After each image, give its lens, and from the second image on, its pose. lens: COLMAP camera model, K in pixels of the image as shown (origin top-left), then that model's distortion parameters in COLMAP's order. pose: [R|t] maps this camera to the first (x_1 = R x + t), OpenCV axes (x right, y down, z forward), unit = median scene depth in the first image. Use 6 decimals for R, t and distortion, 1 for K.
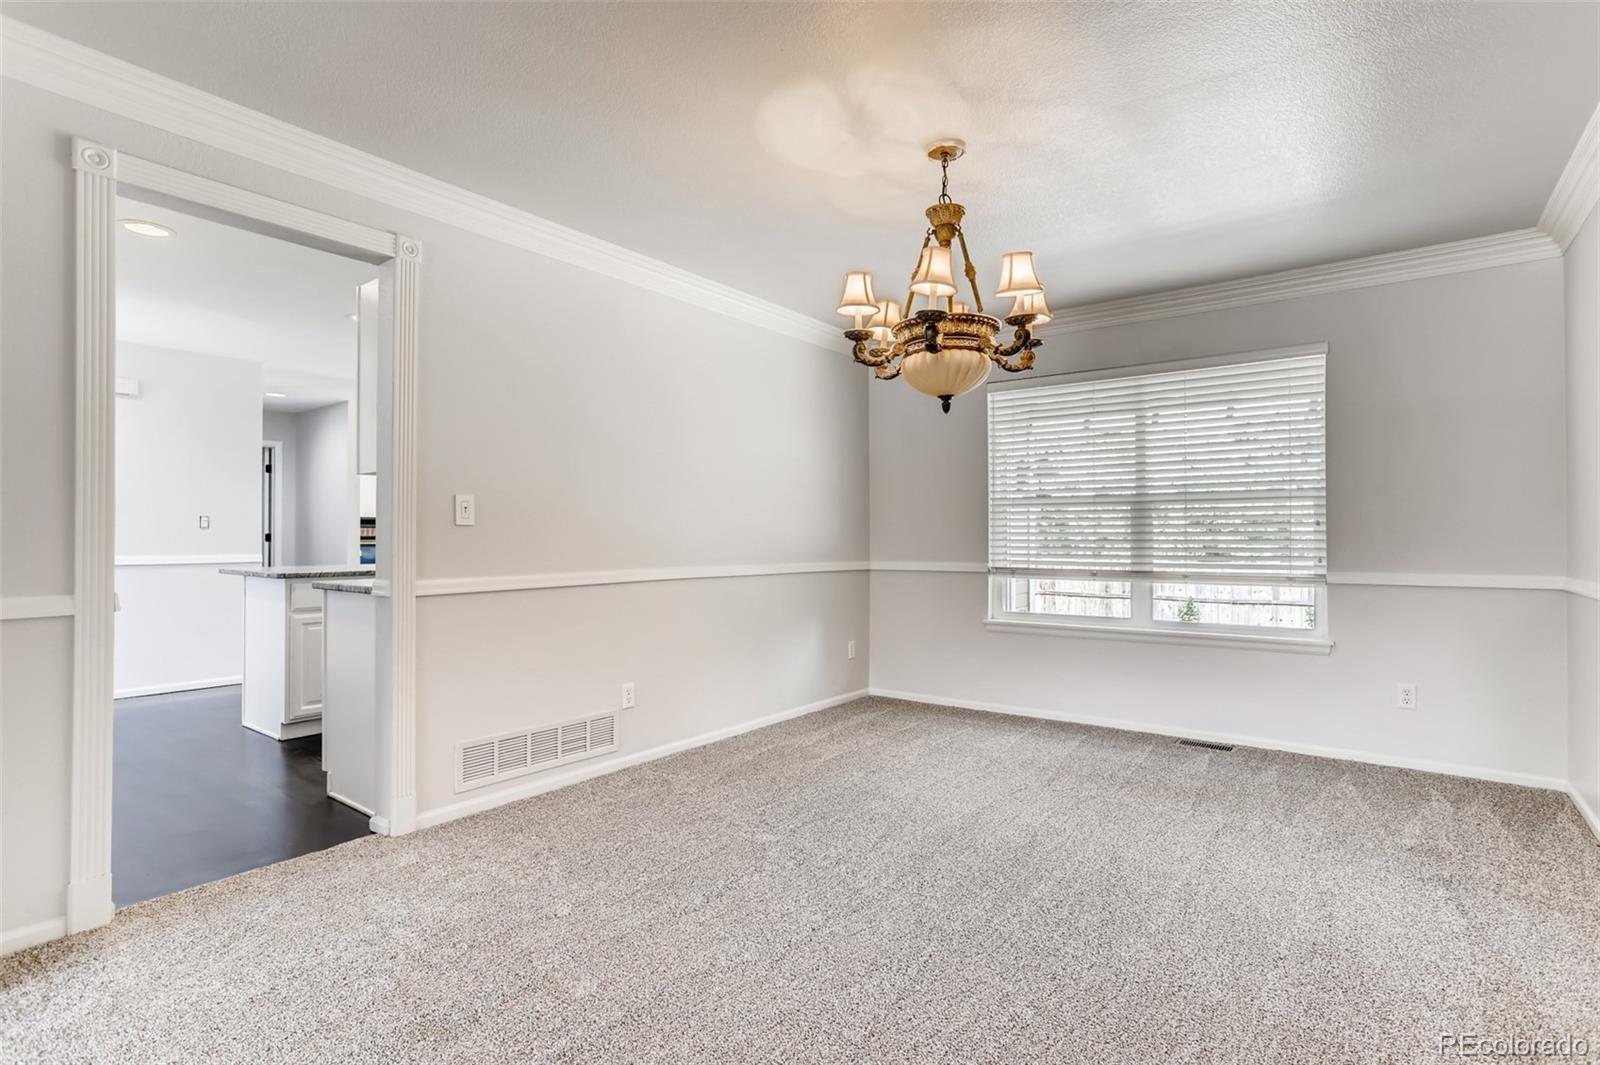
lens RADIAL K [[775.0, 0, 803.4], [0, 775.0, 544.5], [0, 0, 1]] dist [-0.014400, 0.001006]
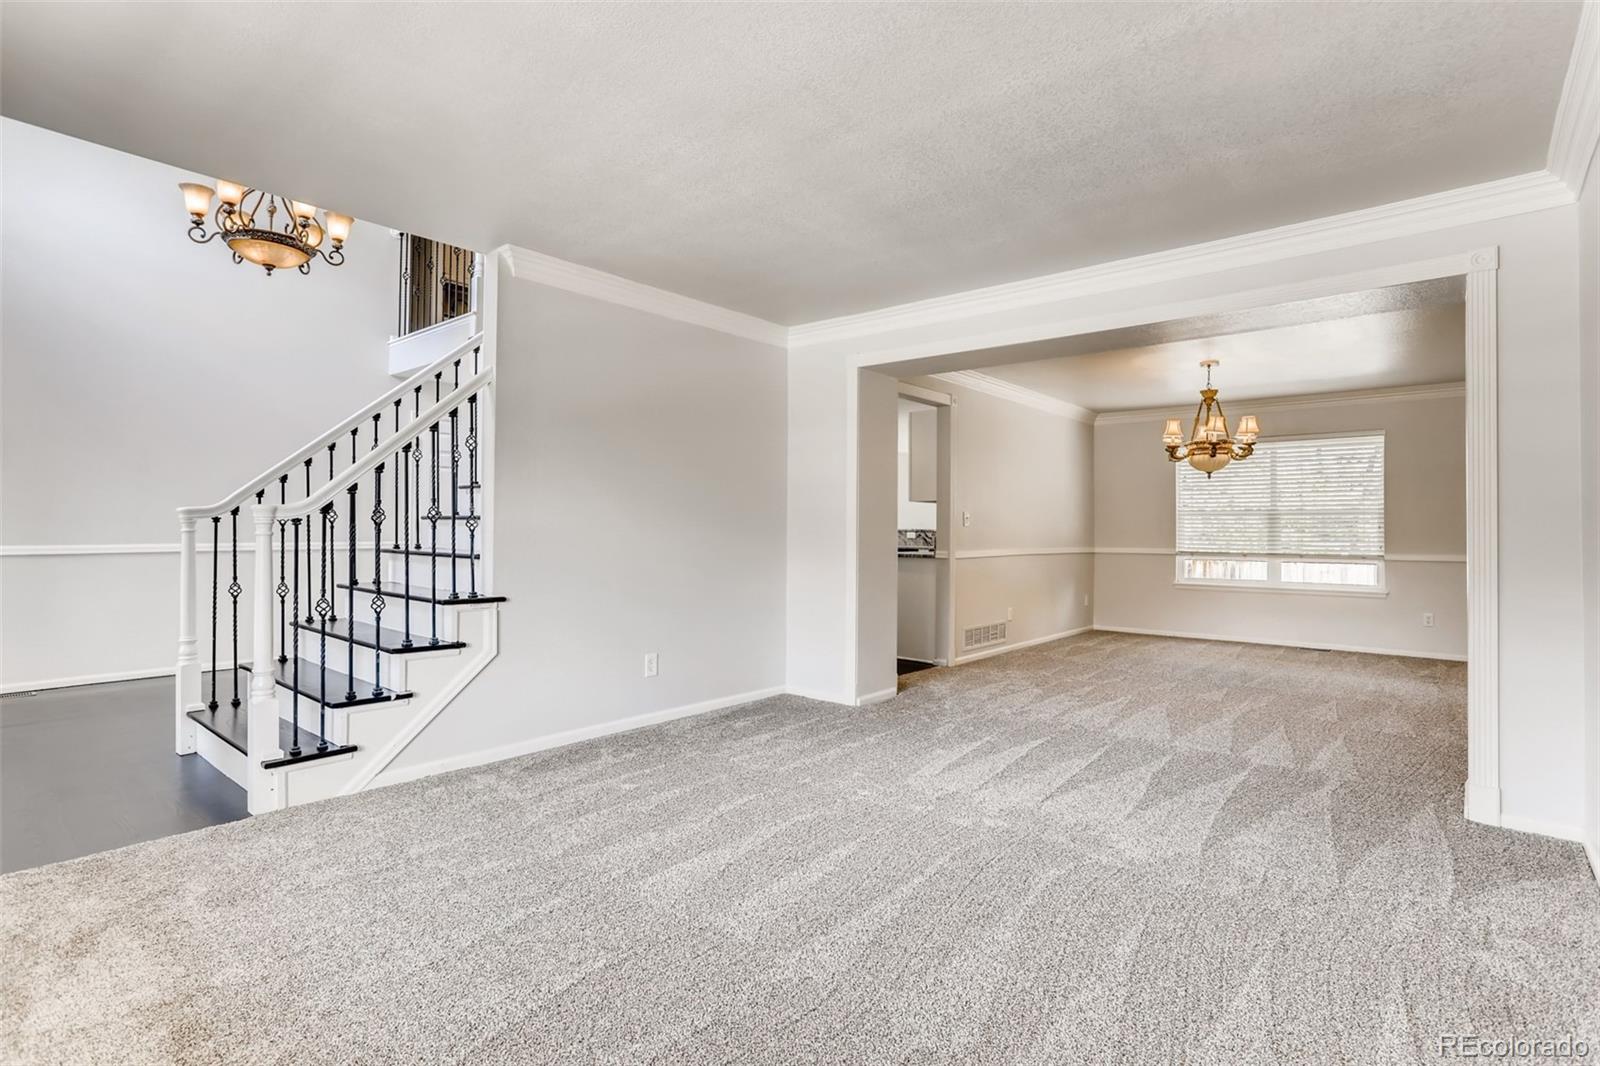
lens RADIAL K [[775.0, 0, 789.8], [0, 775.0, 520.5], [0, 0, 1]] dist [-0.014400, 0.001006]
pose [[0.998019, 0.015216, -0.061040, -0.784534], [-0.015820, 0.999831, -0.009412, -0.014741], [0.060886, 0.010359, 0.998091, -1.152784]]
